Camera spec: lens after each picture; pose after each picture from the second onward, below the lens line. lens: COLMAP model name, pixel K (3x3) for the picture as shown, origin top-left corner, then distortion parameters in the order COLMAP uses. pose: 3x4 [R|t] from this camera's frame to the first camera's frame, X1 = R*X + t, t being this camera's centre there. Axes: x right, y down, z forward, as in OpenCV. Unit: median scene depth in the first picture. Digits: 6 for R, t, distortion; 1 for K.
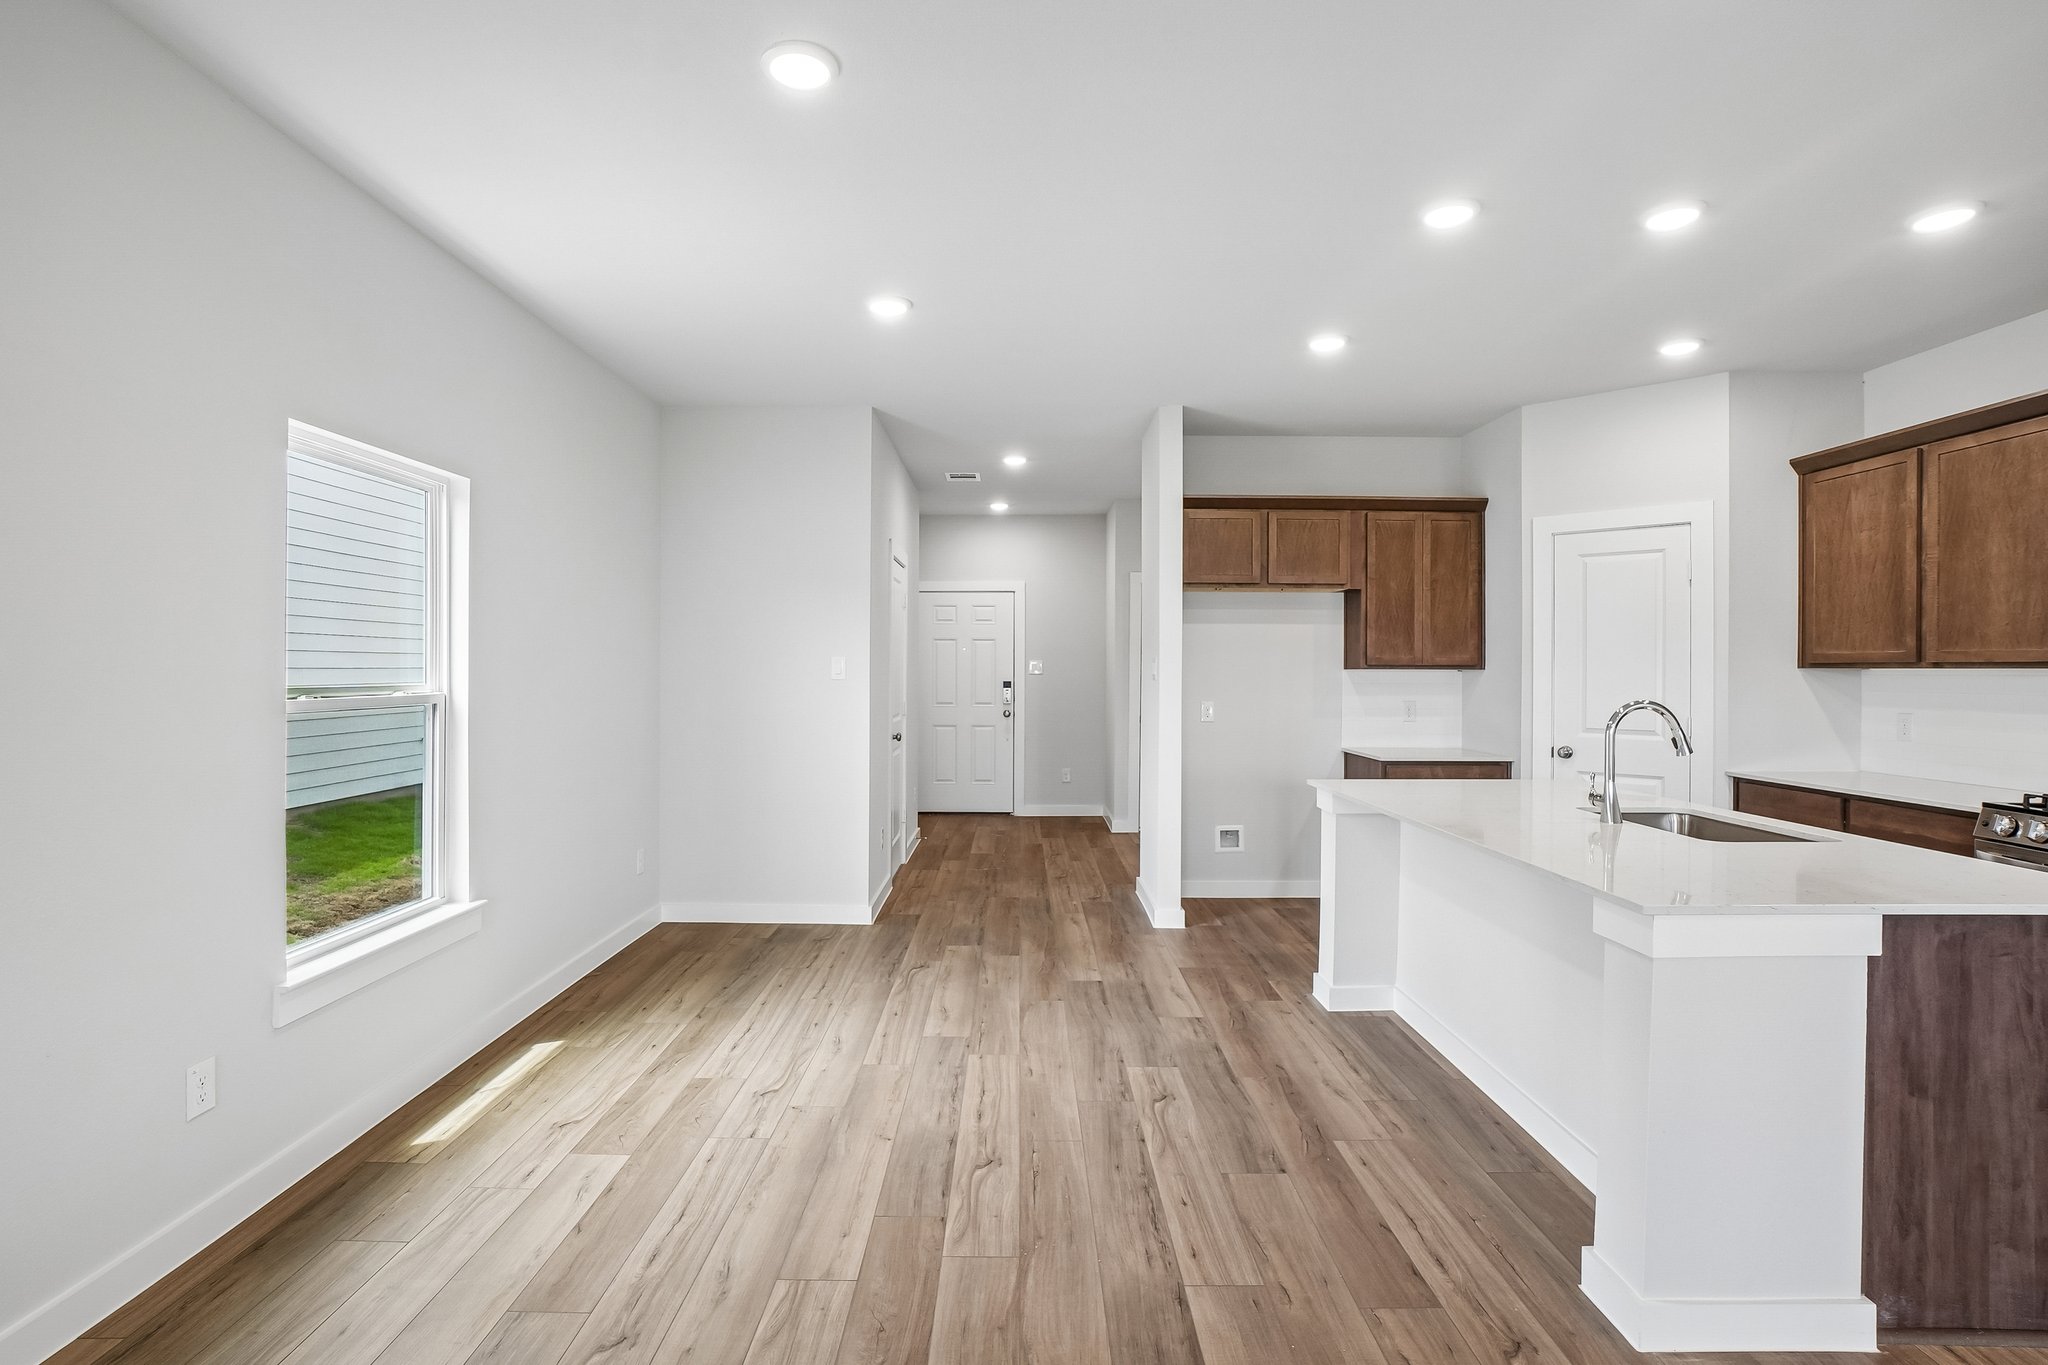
lens RADIAL K [[999.8, 0, 1010.7], [0, 999.8, 670.3], [0, 0, 1]] dist [-0.059684, 0.024343]
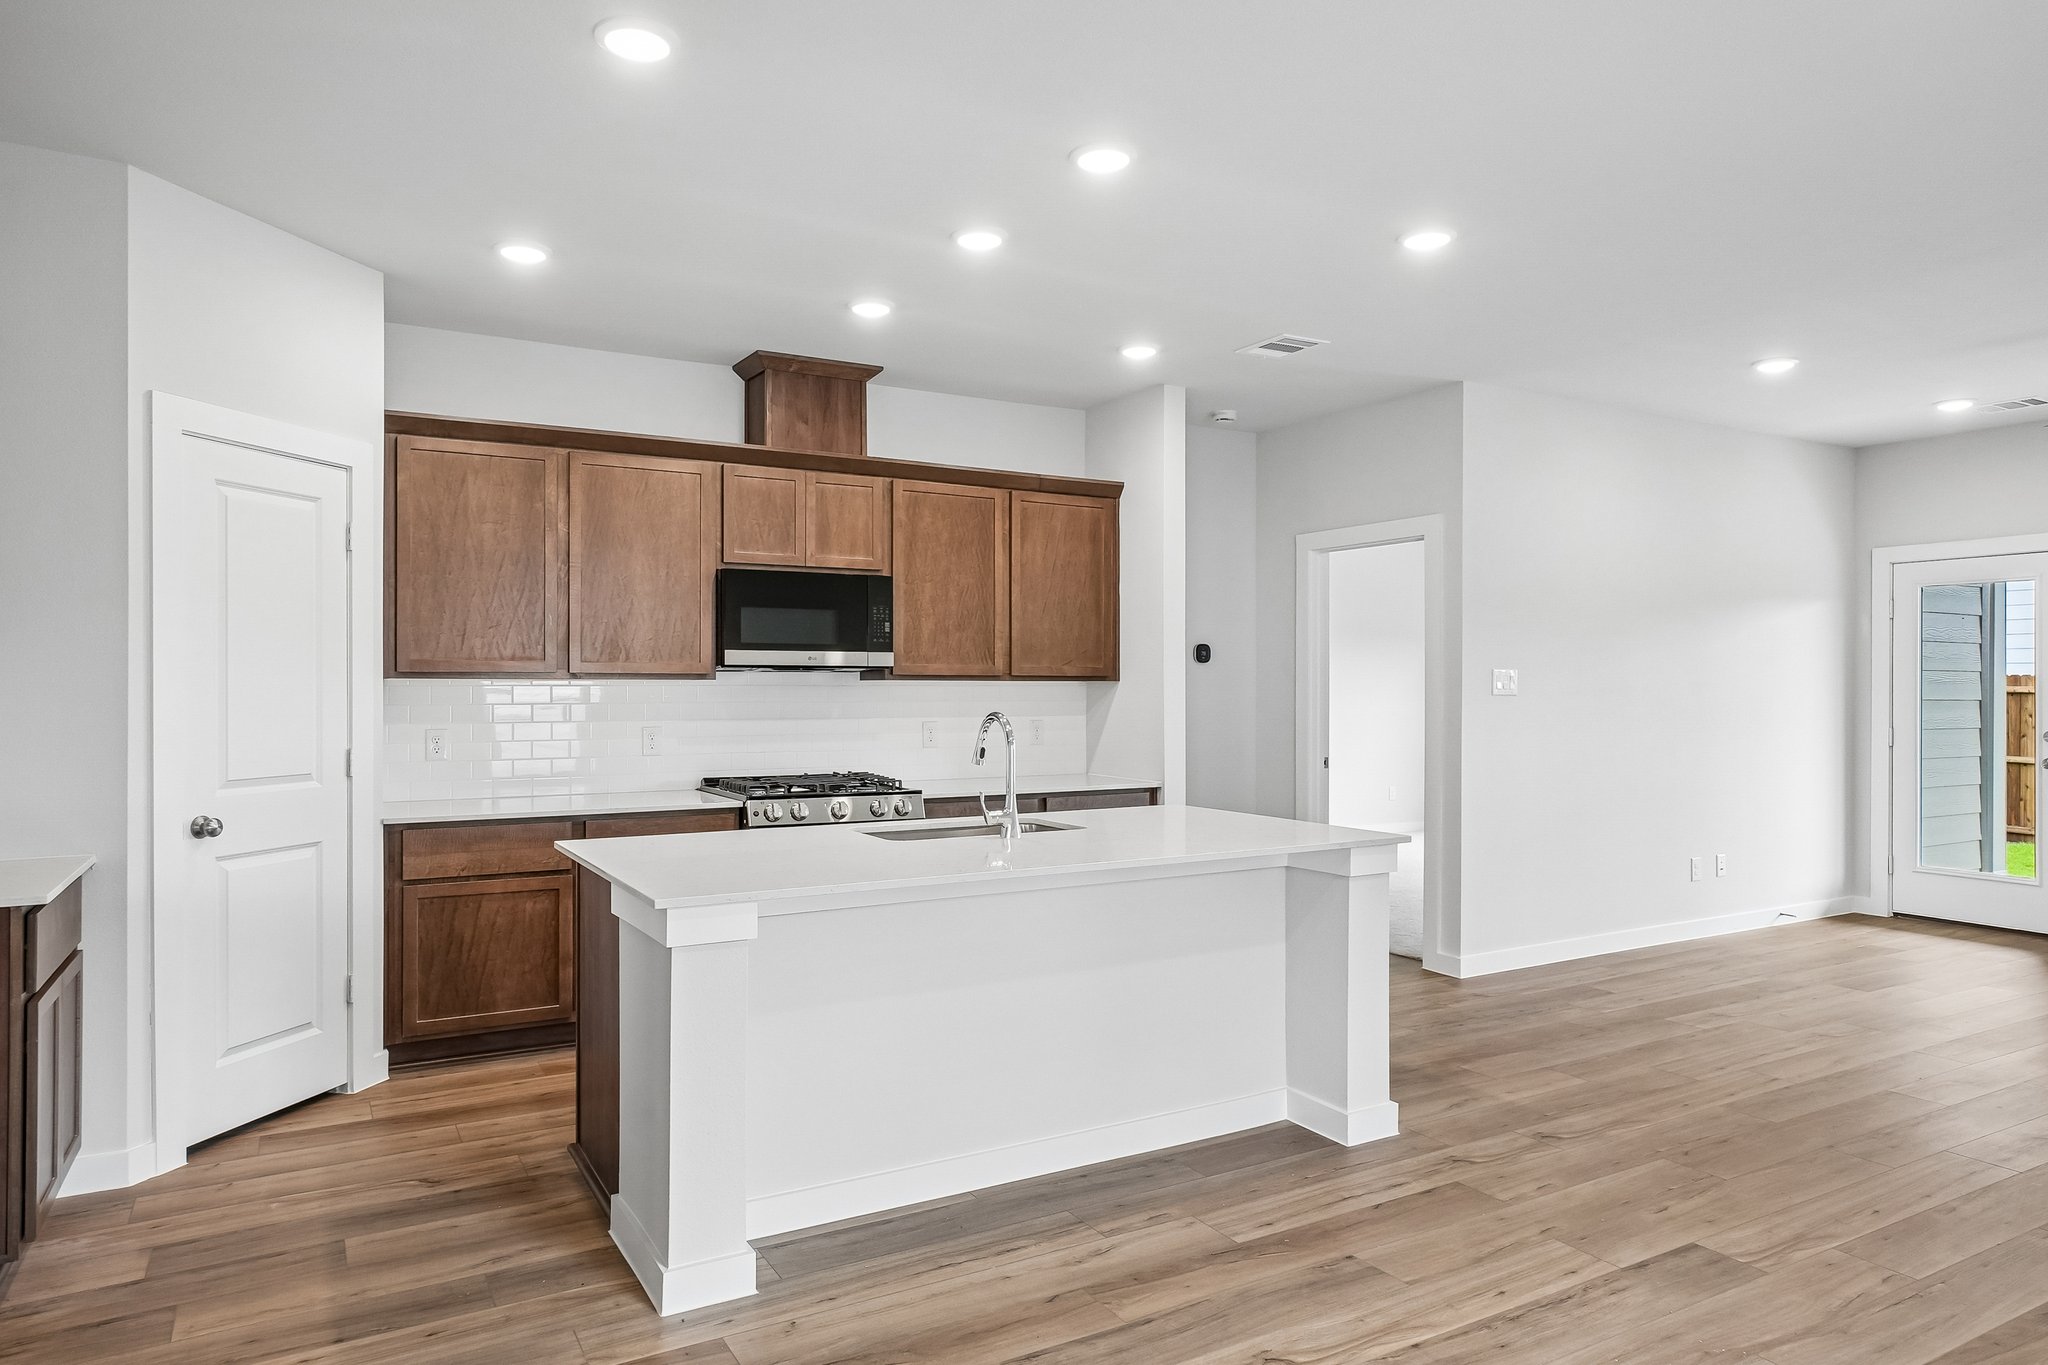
lens RADIAL K [[1253.3, 0, 997.7], [0, 1253.3, 687.2], [0, 0, 1]] dist [-0.021925, 0.023741]
pose [[-0.498474, -0.005899, 0.866884, -0.367639], [-0.001447, 0.999981, 0.005973, -0.002042], [-0.866903, 0.001724, -0.498473, 1.276413]]
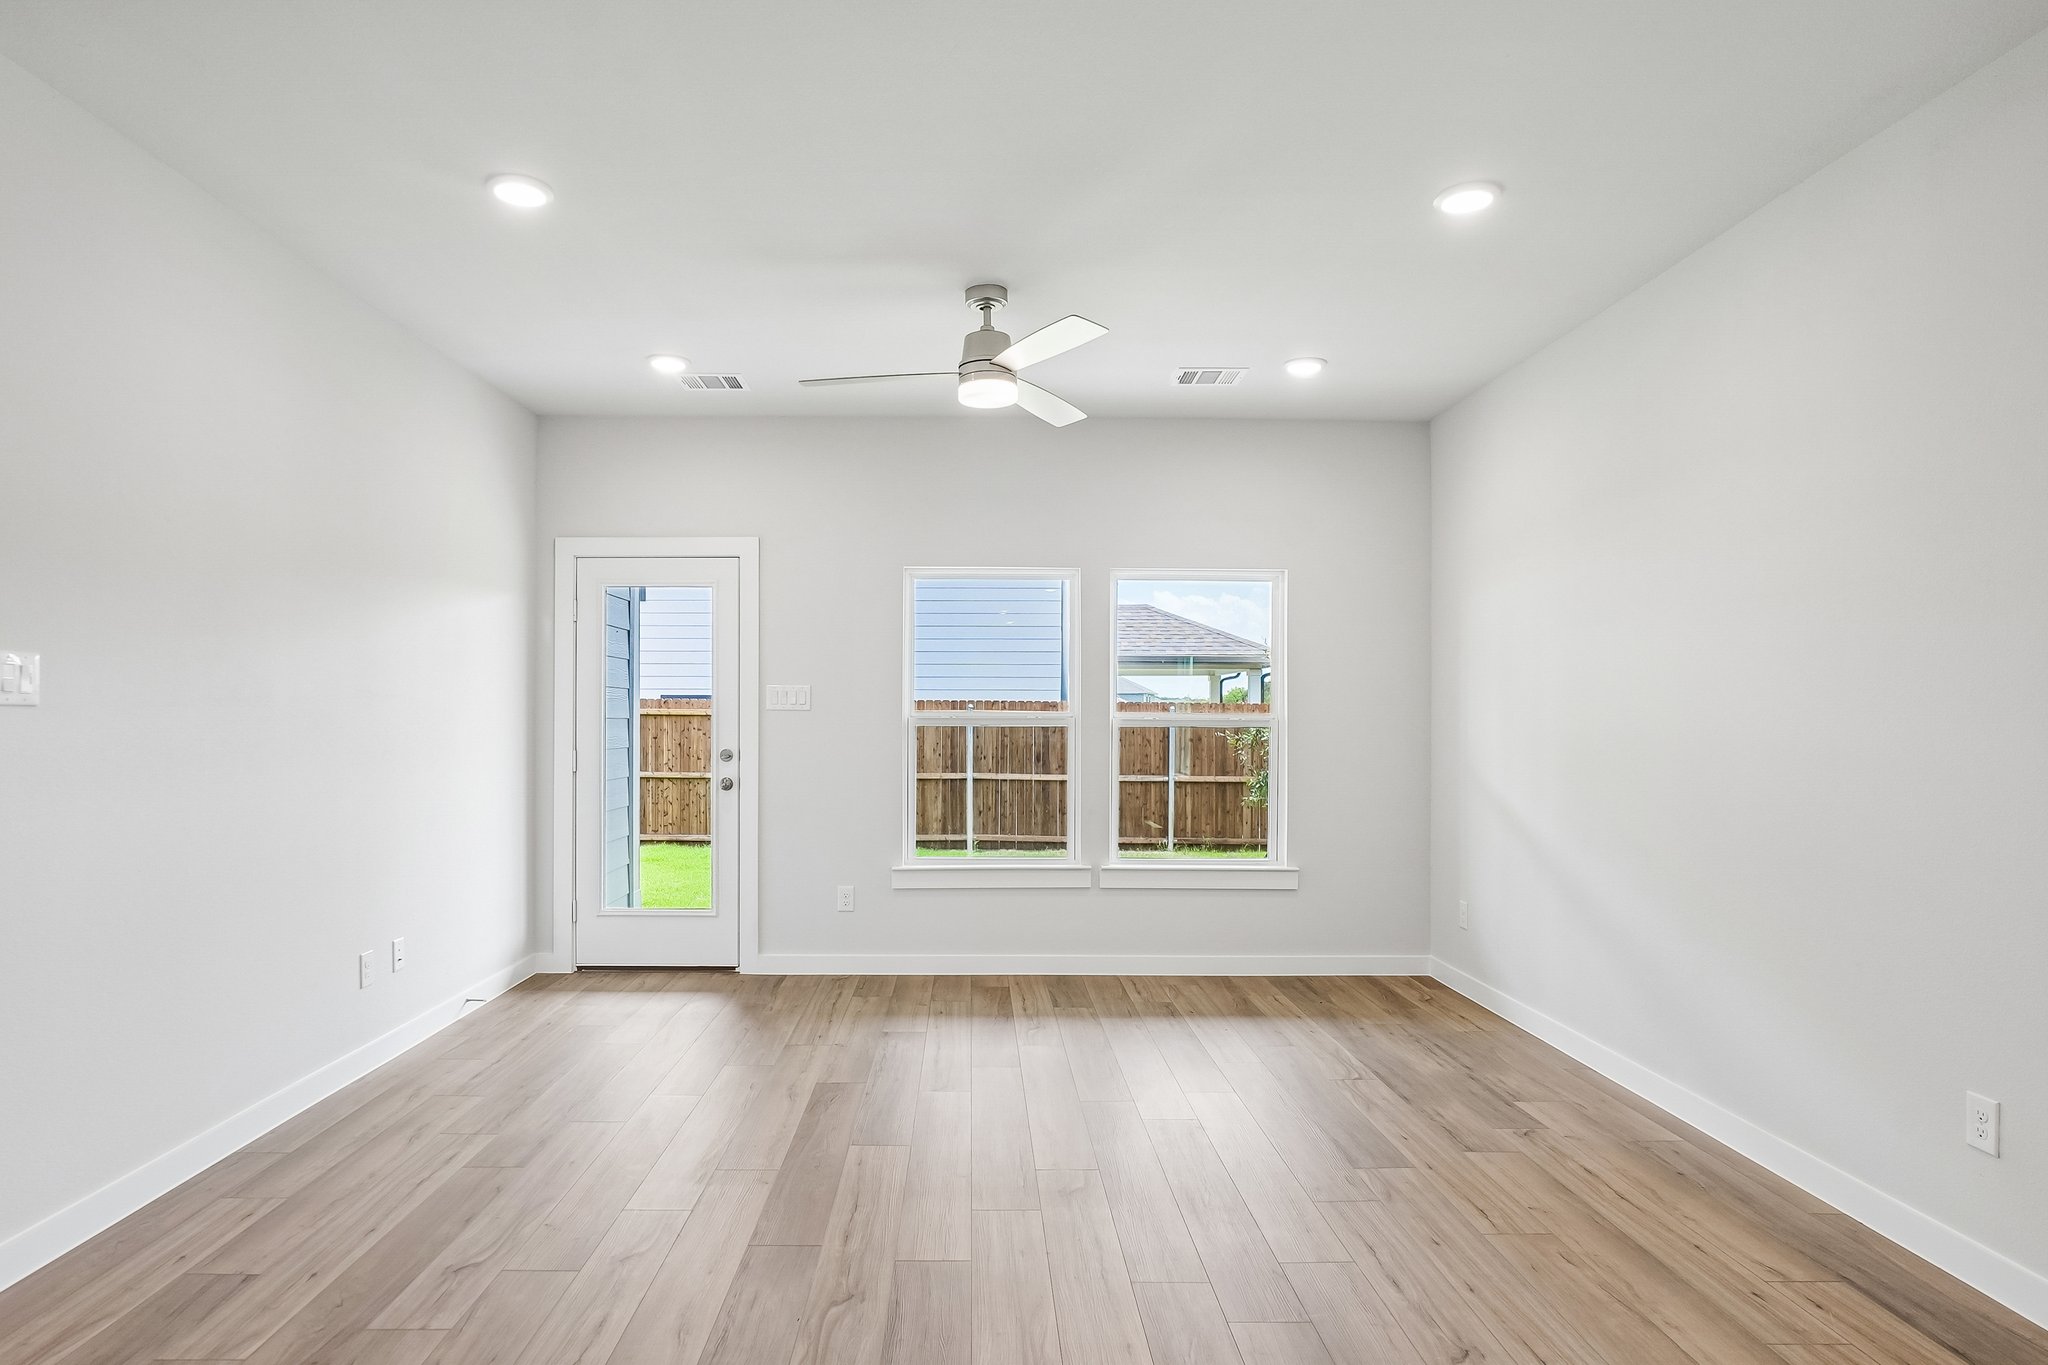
lens RADIAL K [[1145.9, 0, 976.9], [0, 1145.9, 719.0], [0, 0, 1]] dist [-0.011928, 0.001662]
pose [[-0.999885, -0.007300, -0.013281, 0.103198], [-0.007385, 0.999952, 0.006362, 0.016049], [0.013234, 0.006459, -0.999892, 0.632666]]
